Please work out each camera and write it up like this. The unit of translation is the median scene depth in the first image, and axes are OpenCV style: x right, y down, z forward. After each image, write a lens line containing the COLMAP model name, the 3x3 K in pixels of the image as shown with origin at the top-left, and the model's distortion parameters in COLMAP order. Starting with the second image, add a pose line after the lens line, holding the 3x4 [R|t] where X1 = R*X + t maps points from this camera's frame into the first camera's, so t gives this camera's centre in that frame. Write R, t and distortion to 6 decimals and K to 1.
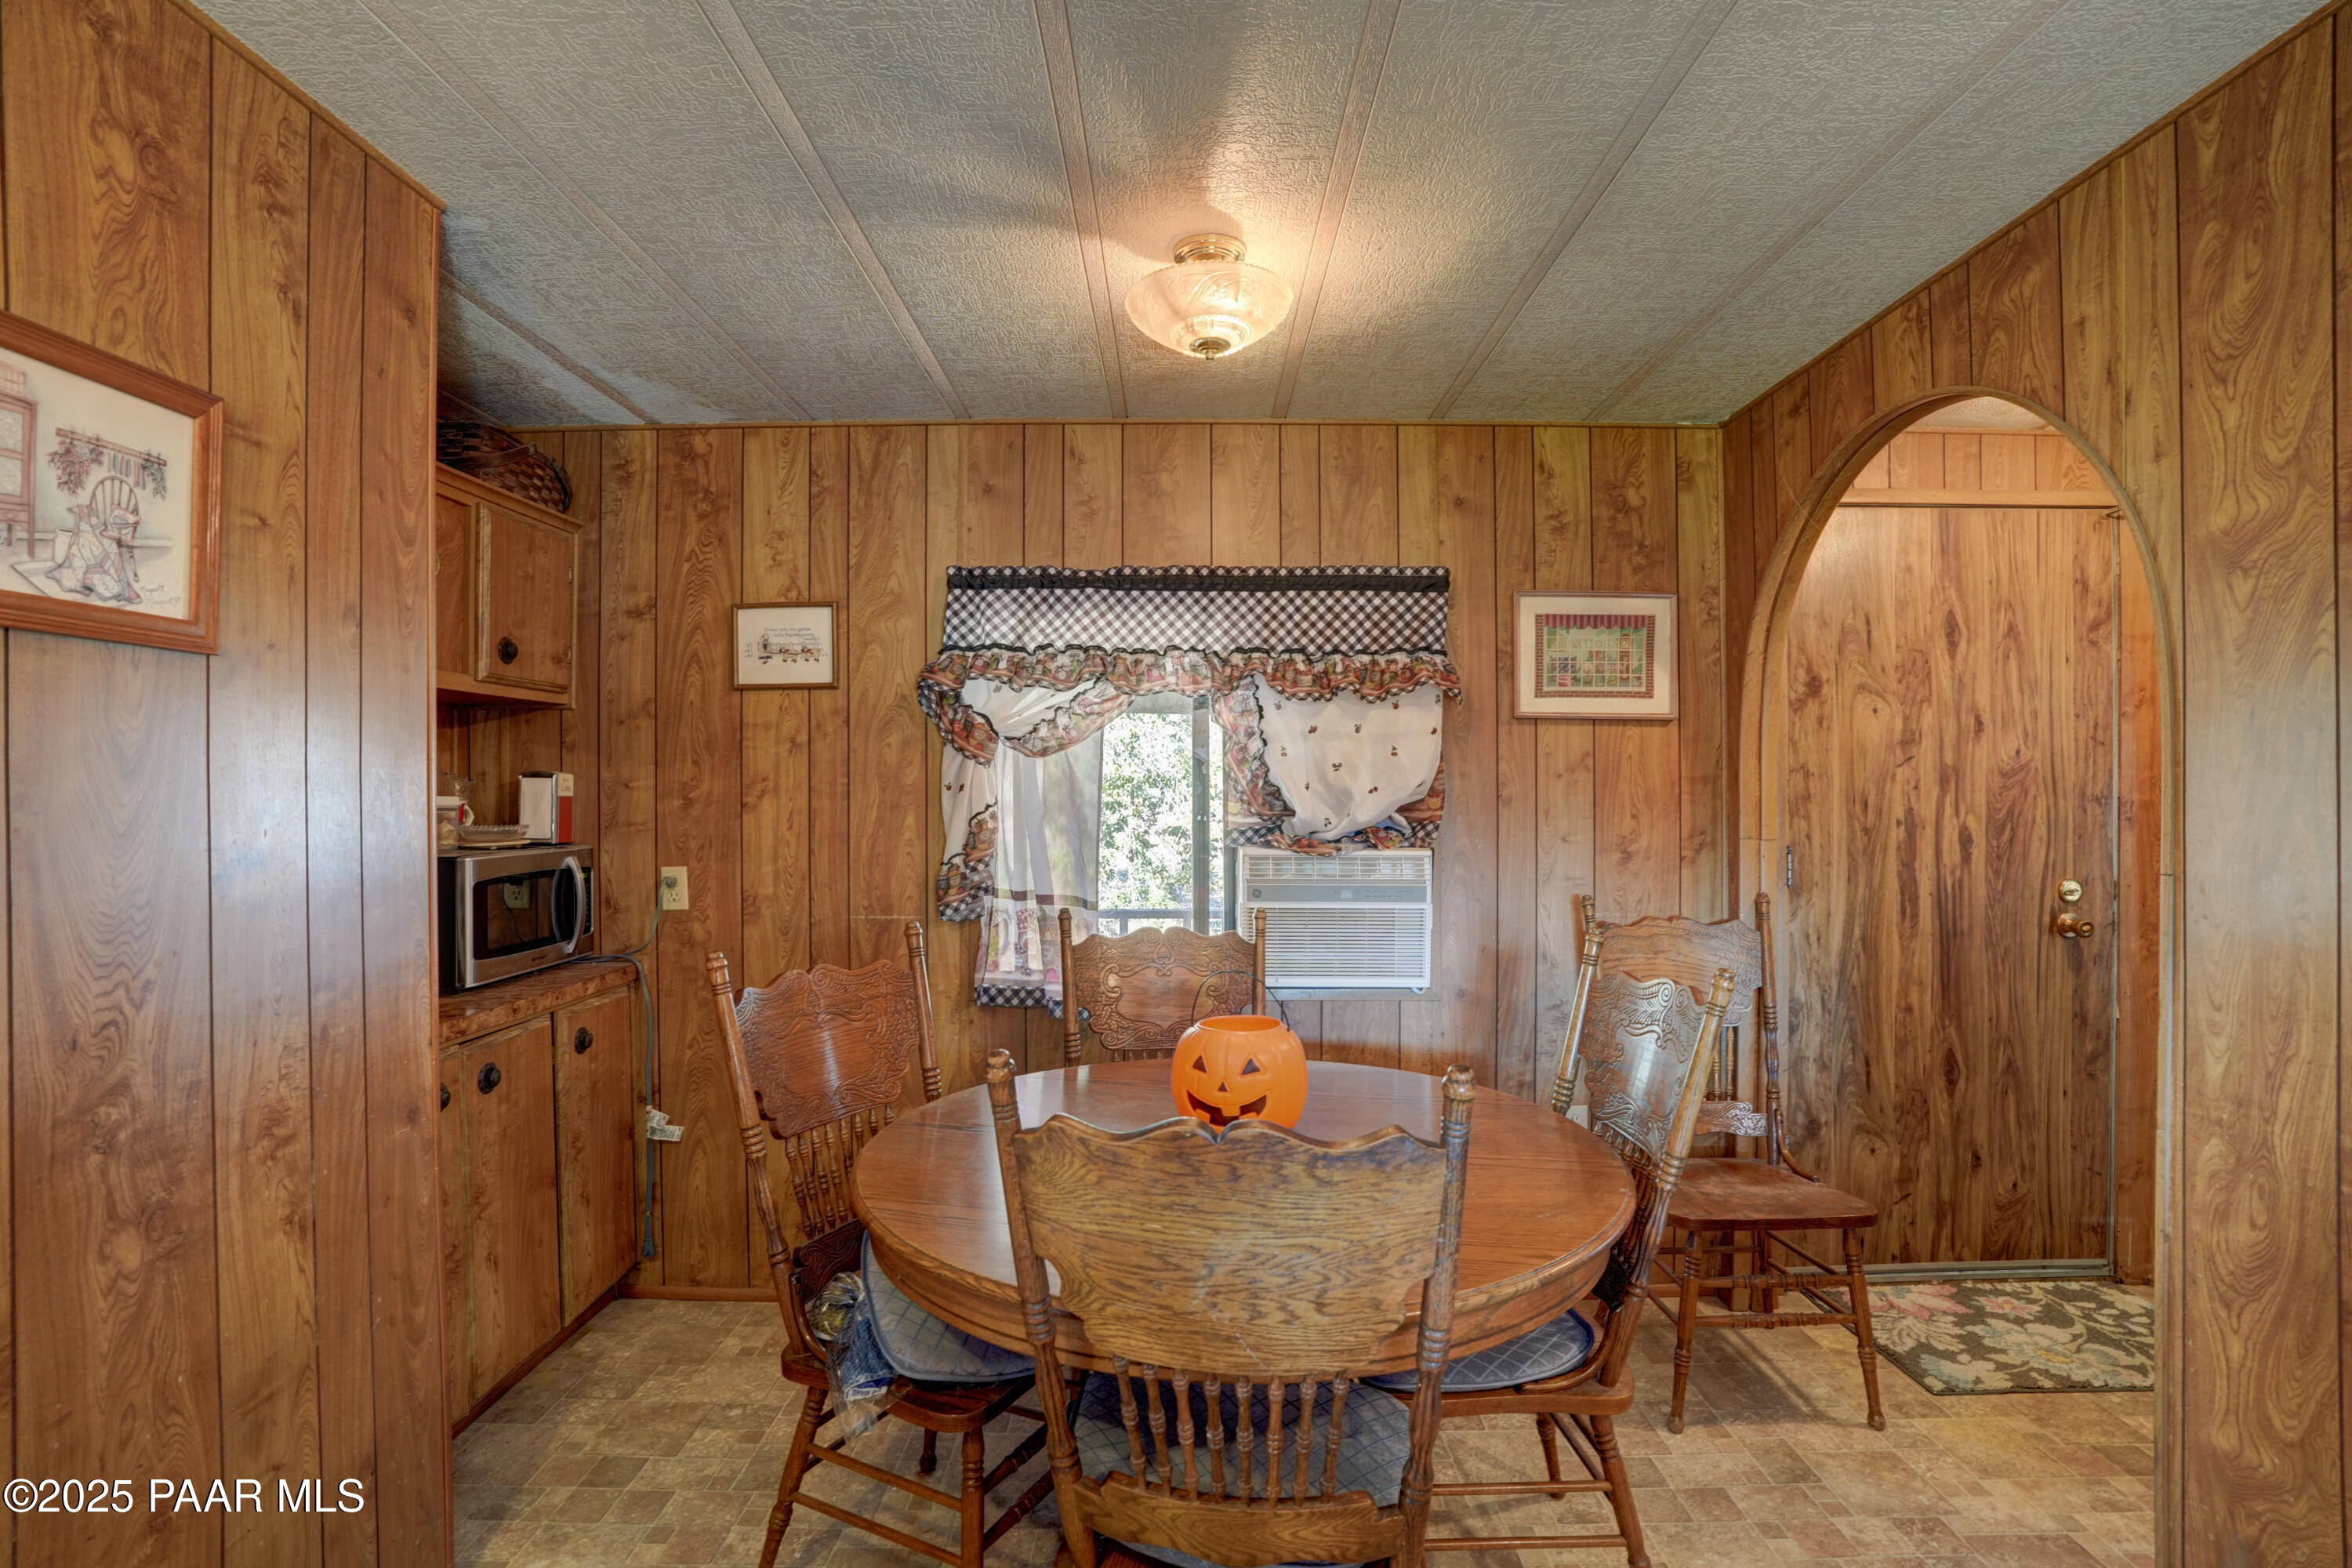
lens RADIAL K [[1097.3, 0, 1173.6], [0, 1097.3, 797.0], [0, 0, 1]] dist [-0.071241, 0.026093]
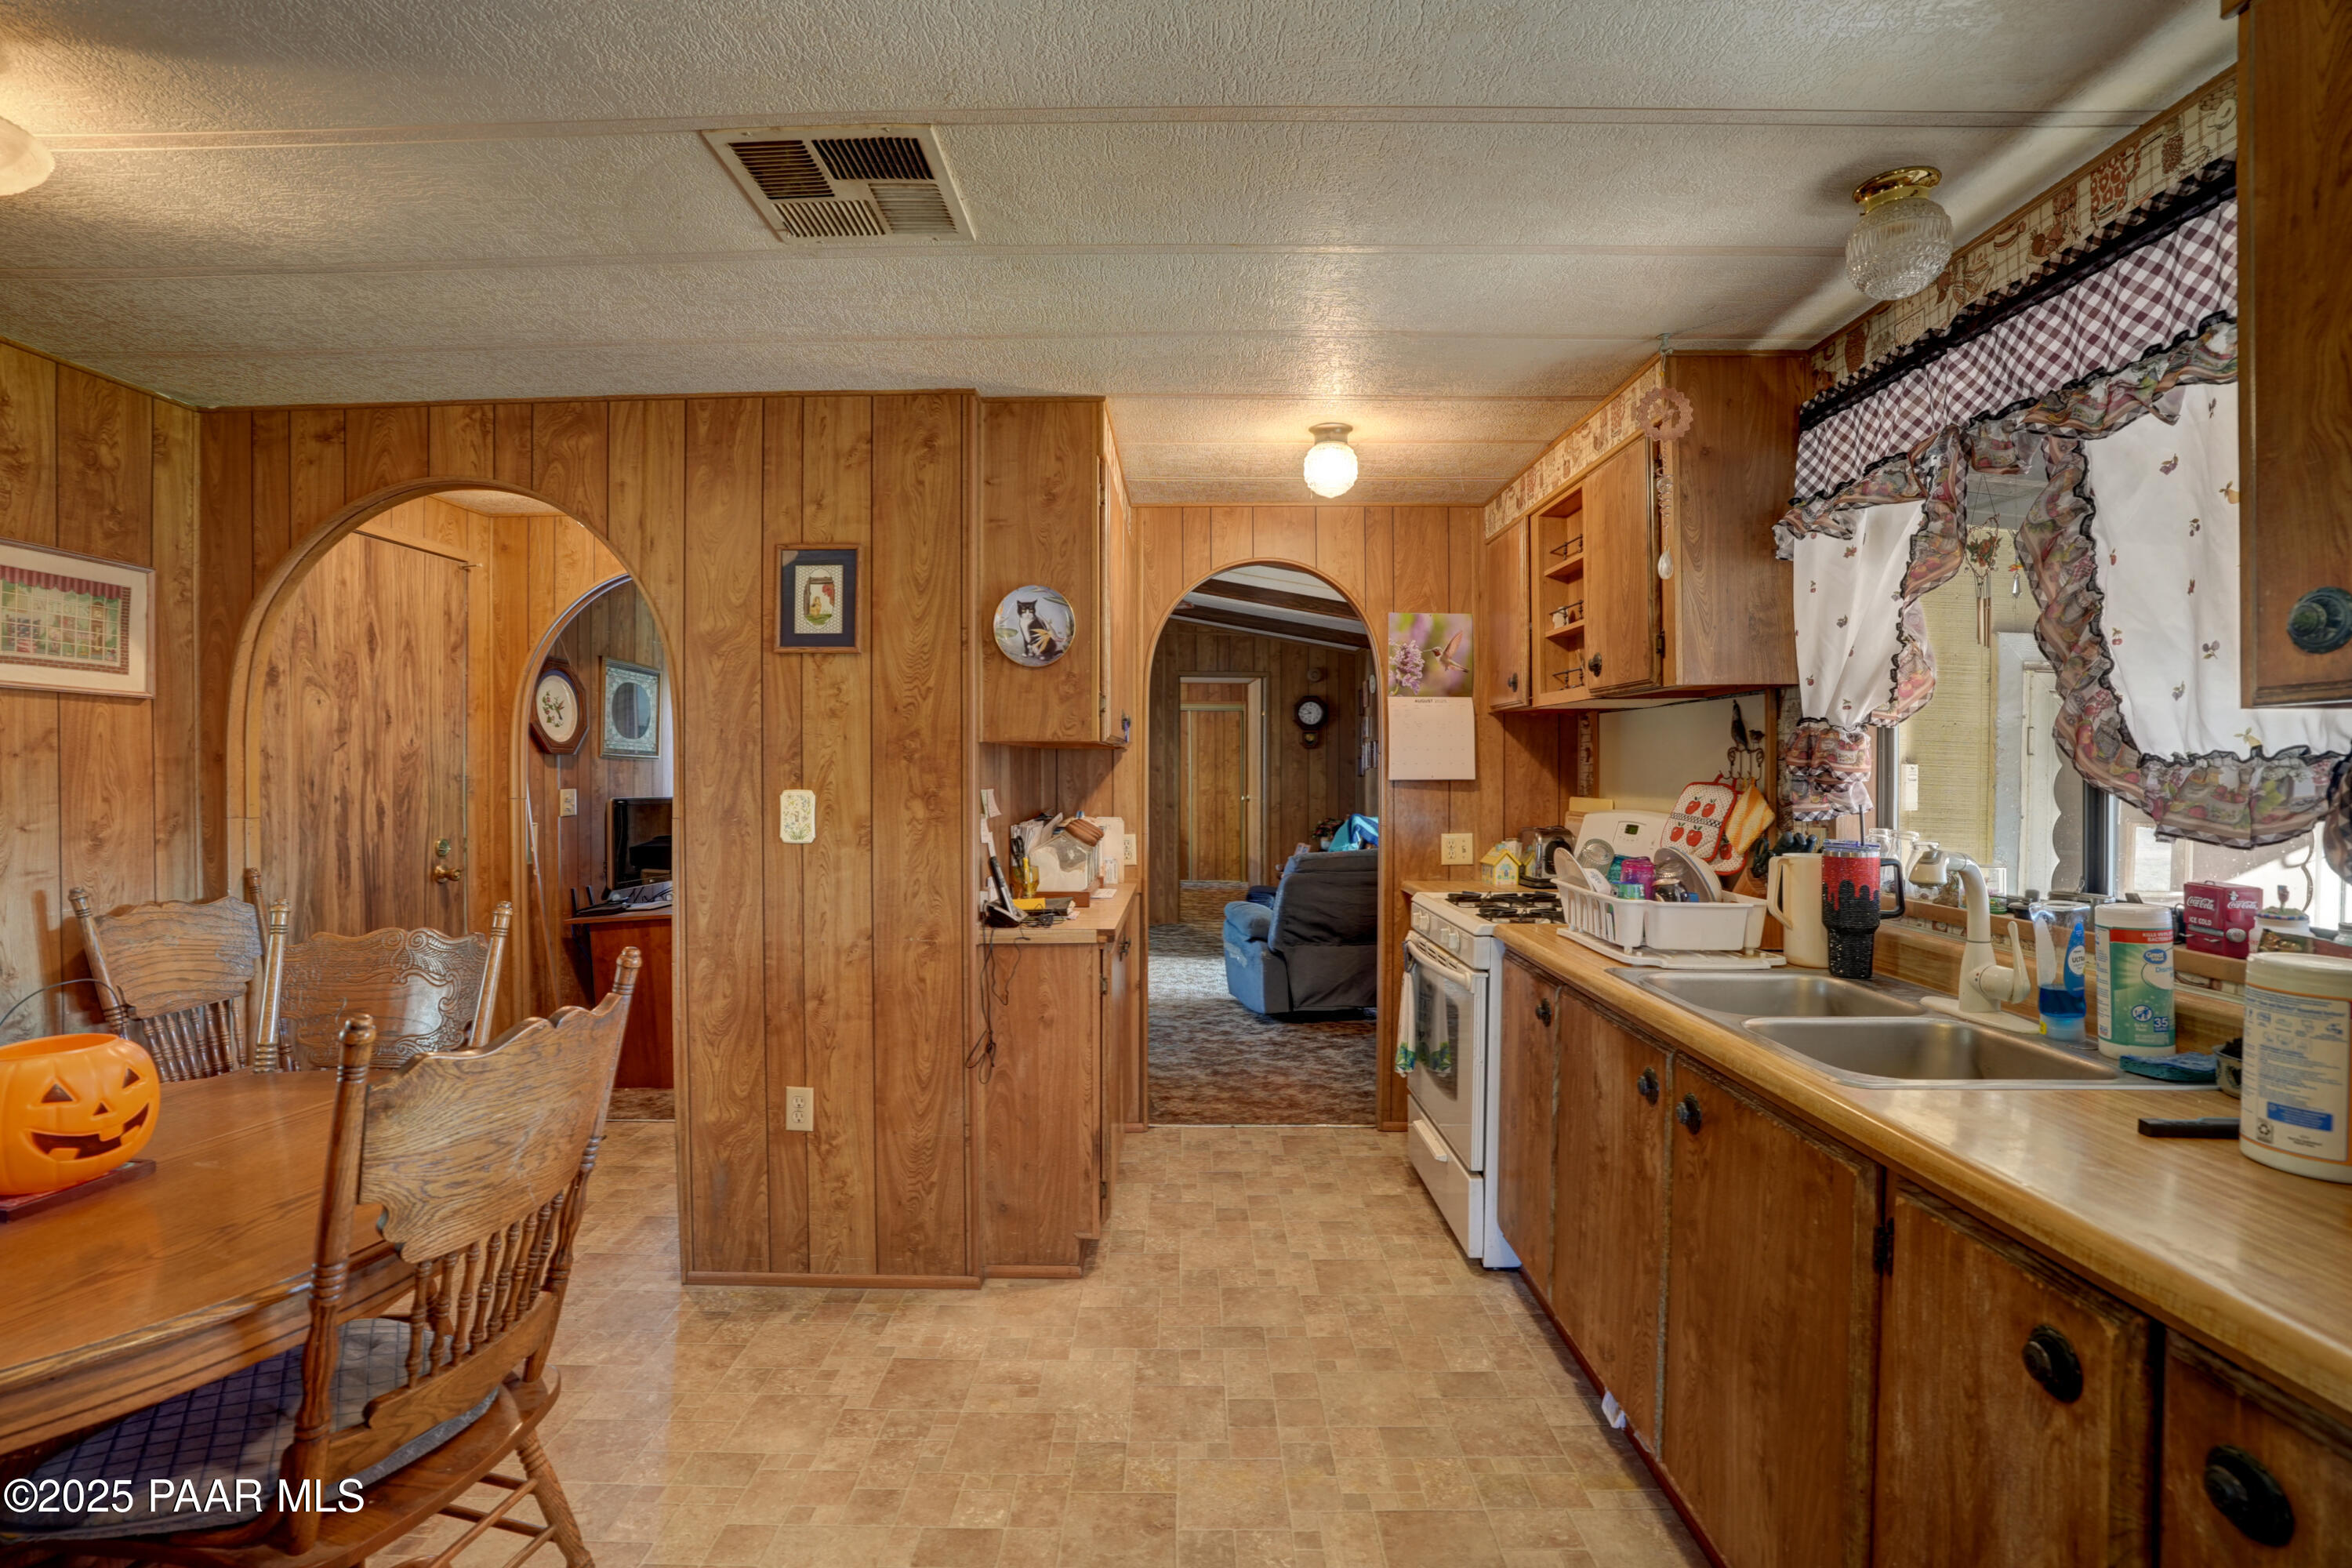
lens RADIAL K [[1097.3, 0, 1173.6], [0, 1097.3, 797.0], [0, 0, 1]] dist [-0.071241, 0.026093]
pose [[0.010524, -0.024567, 0.999643, -0.469982], [0.006013, 0.999682, 0.024505, -0.001083], [-0.999927, 0.005753, 0.010668, 0.073736]]
